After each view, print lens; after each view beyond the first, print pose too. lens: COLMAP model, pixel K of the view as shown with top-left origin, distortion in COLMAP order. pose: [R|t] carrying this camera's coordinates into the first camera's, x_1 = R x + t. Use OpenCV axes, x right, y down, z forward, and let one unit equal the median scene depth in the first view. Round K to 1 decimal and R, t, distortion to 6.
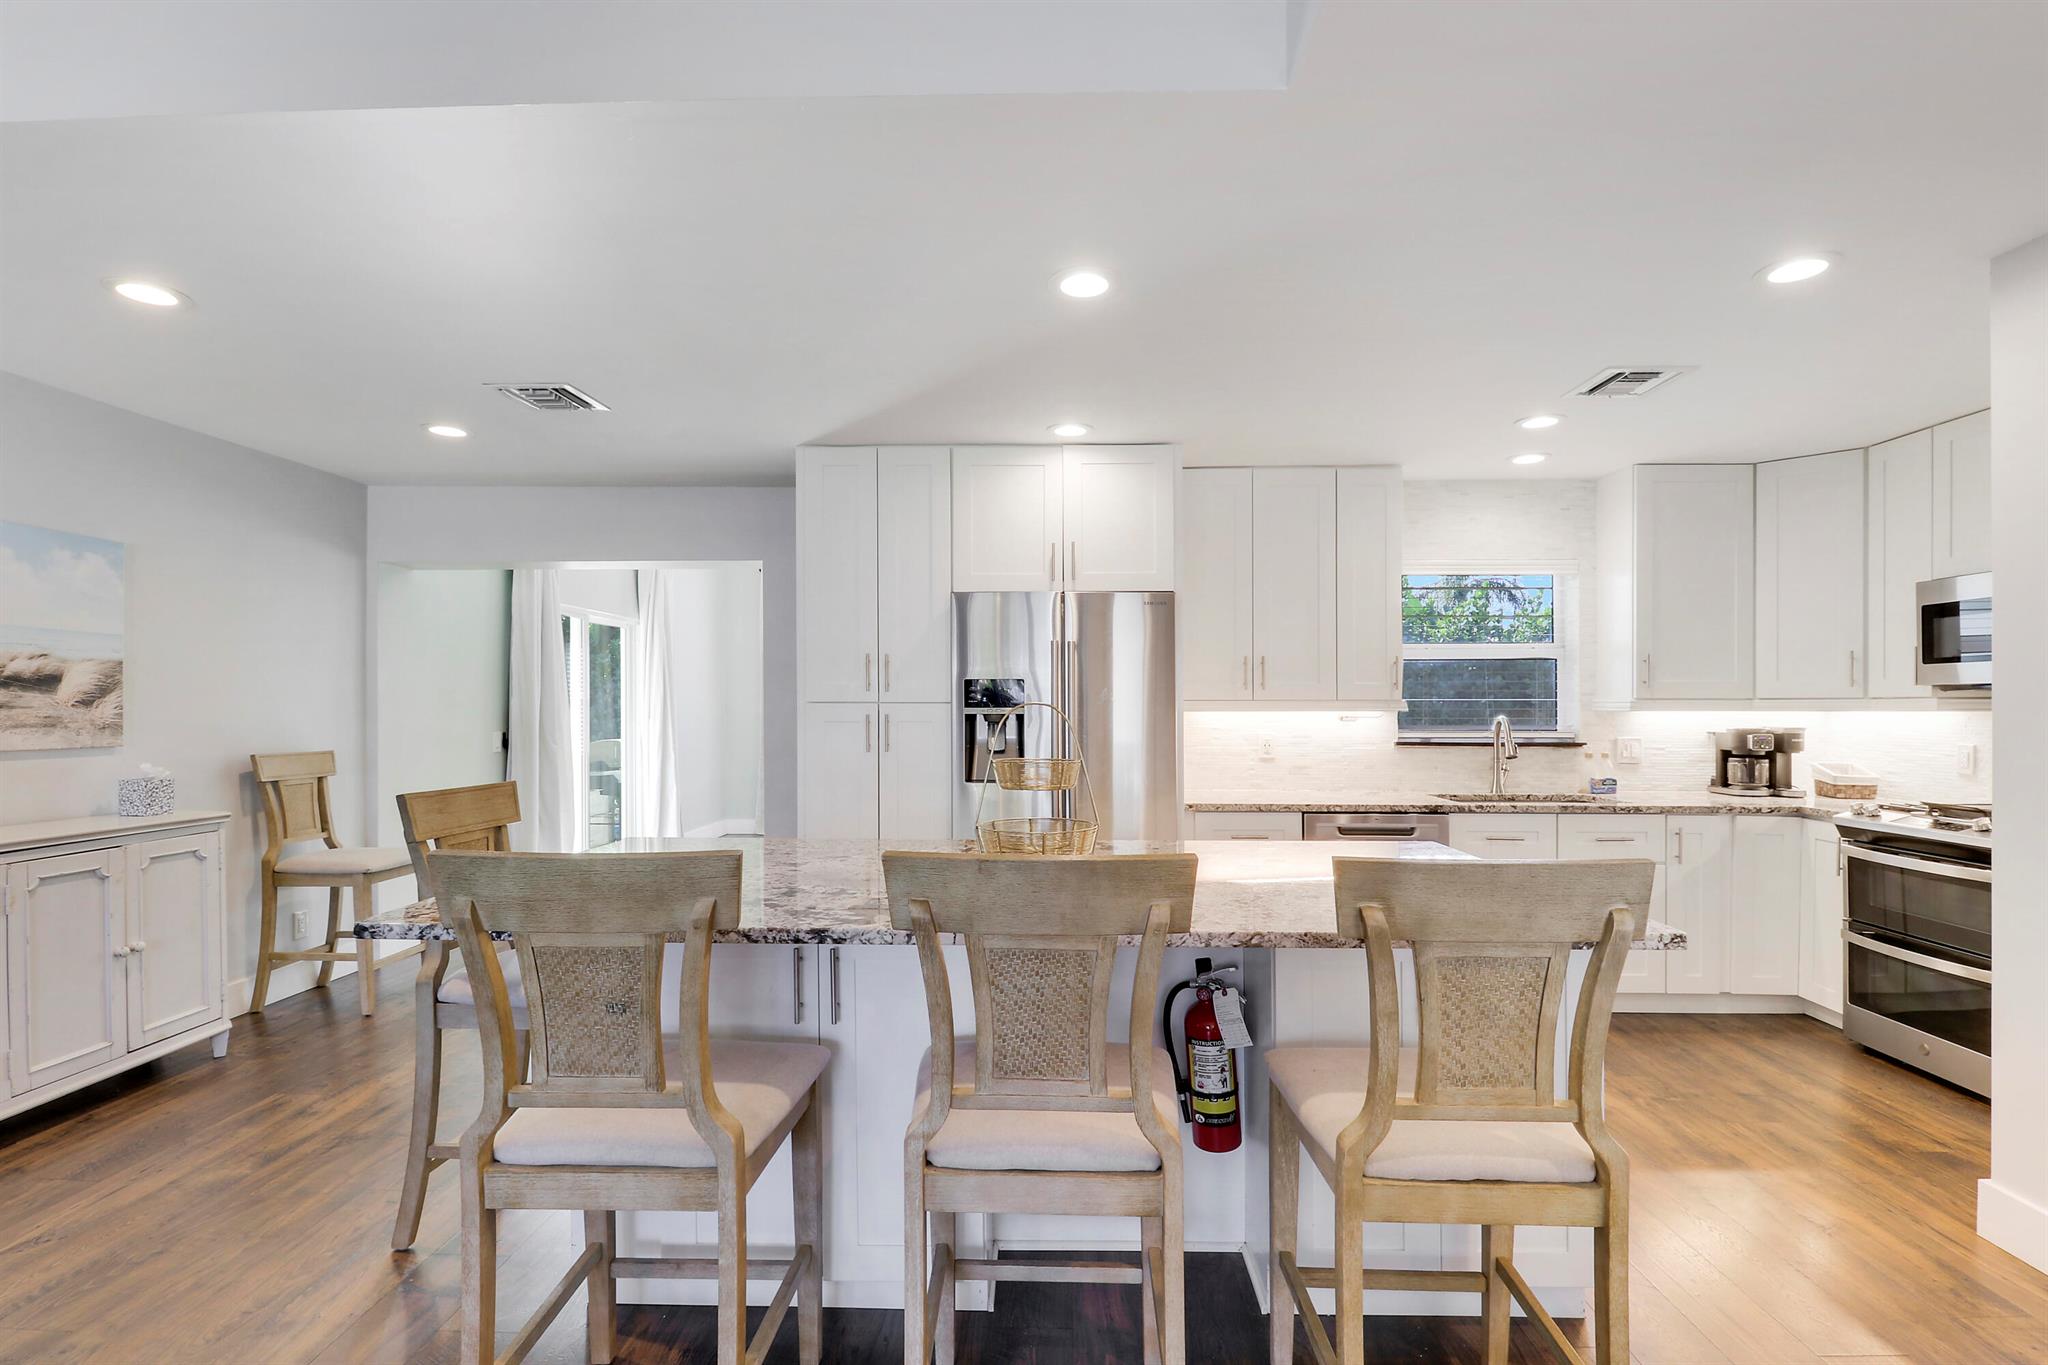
lens RADIAL K [[959.3, 0, 1044.7], [0, 959.3, 696.5], [0, 0, 1]] dist [-0.003155, -0.001338]
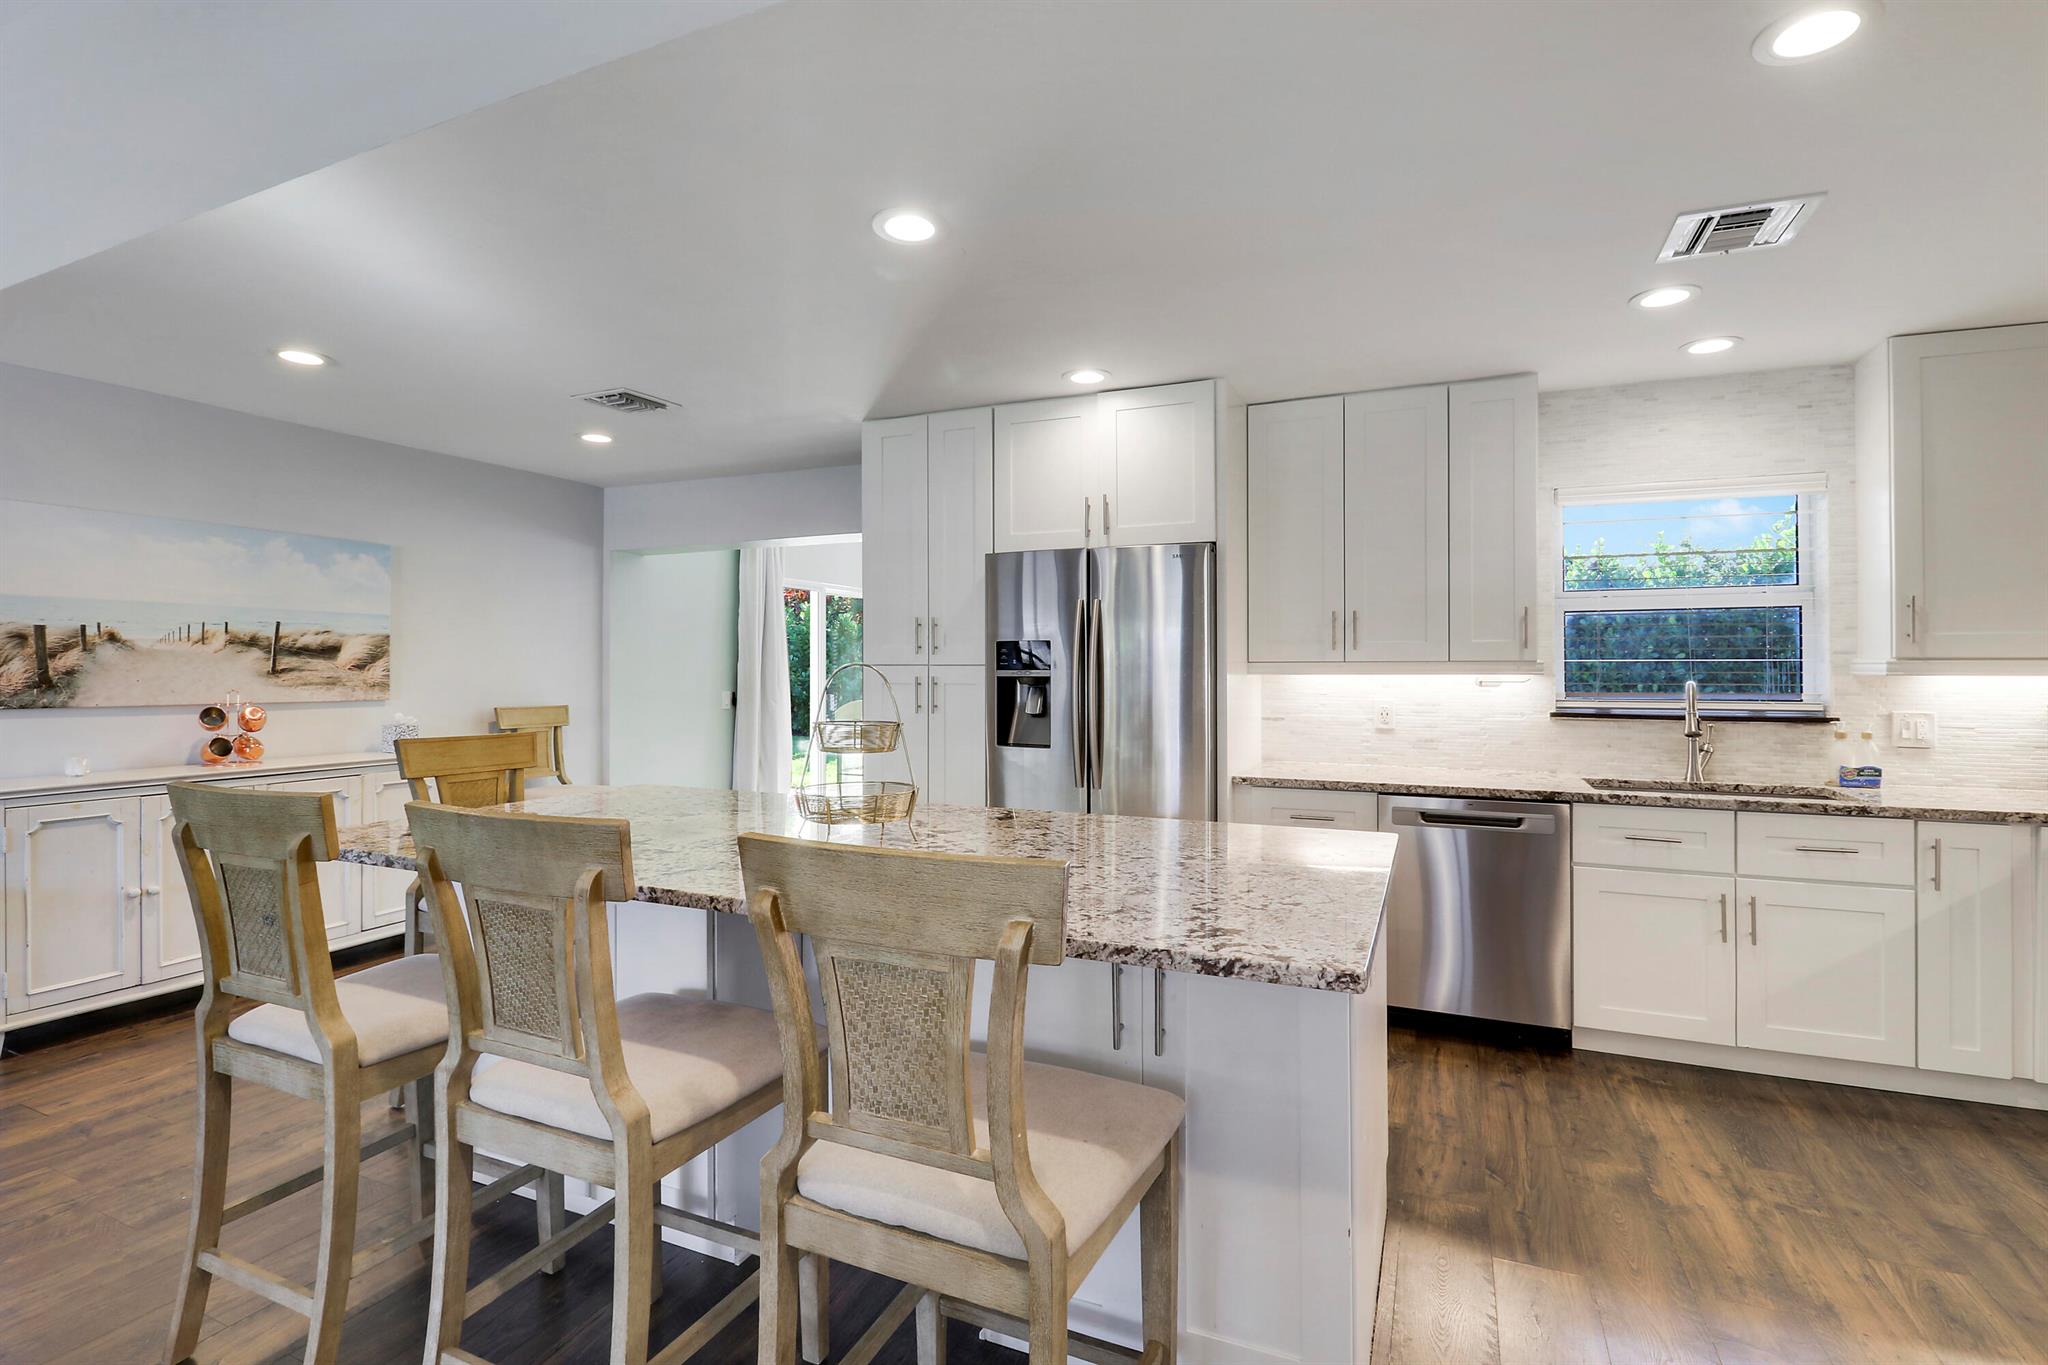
lens RADIAL K [[959.3, 0, 1042.0], [0, 959.3, 667.7], [0, 0, 1]] dist [-0.003155, -0.001338]
pose [[0.926903, -0.001322, -0.375299, 0.321721], [0.003959, 0.999973, 0.006253, 0.002788], [0.375280, -0.007282, 0.926883, 0.097555]]
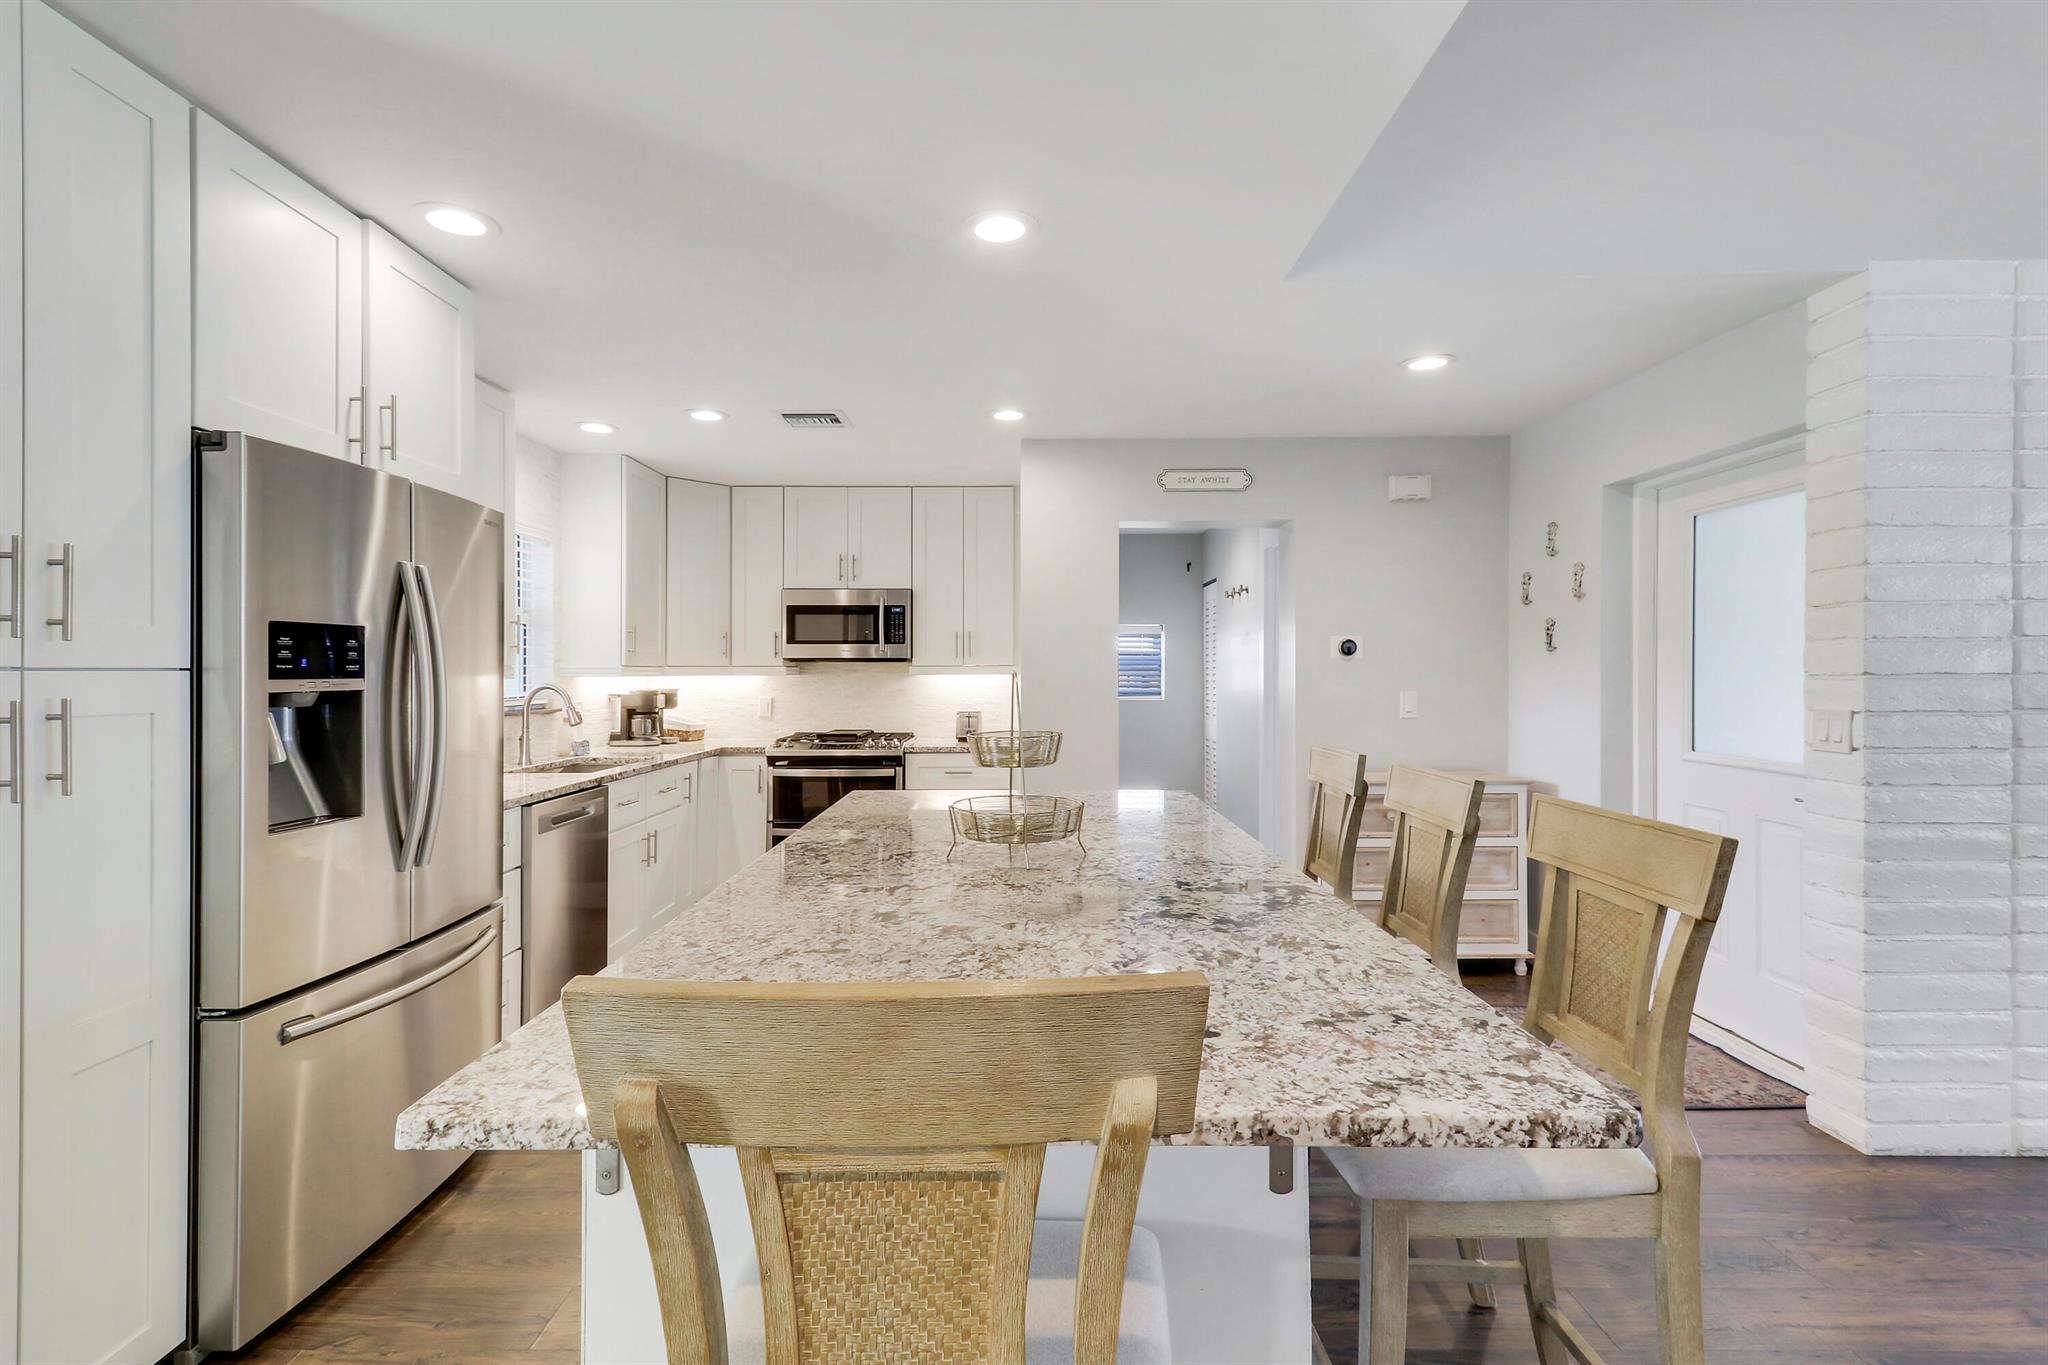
lens RADIAL K [[959.3, 0, 1029.0], [0, 959.3, 682.5], [0, 0, 1]] dist [-0.003155, -0.001338]
pose [[-0.011141, -0.015095, 0.999824, -0.553710], [-0.007035, 0.999862, 0.015017, 0.002792], [-0.999913, -0.006867, -0.011246, 0.605314]]
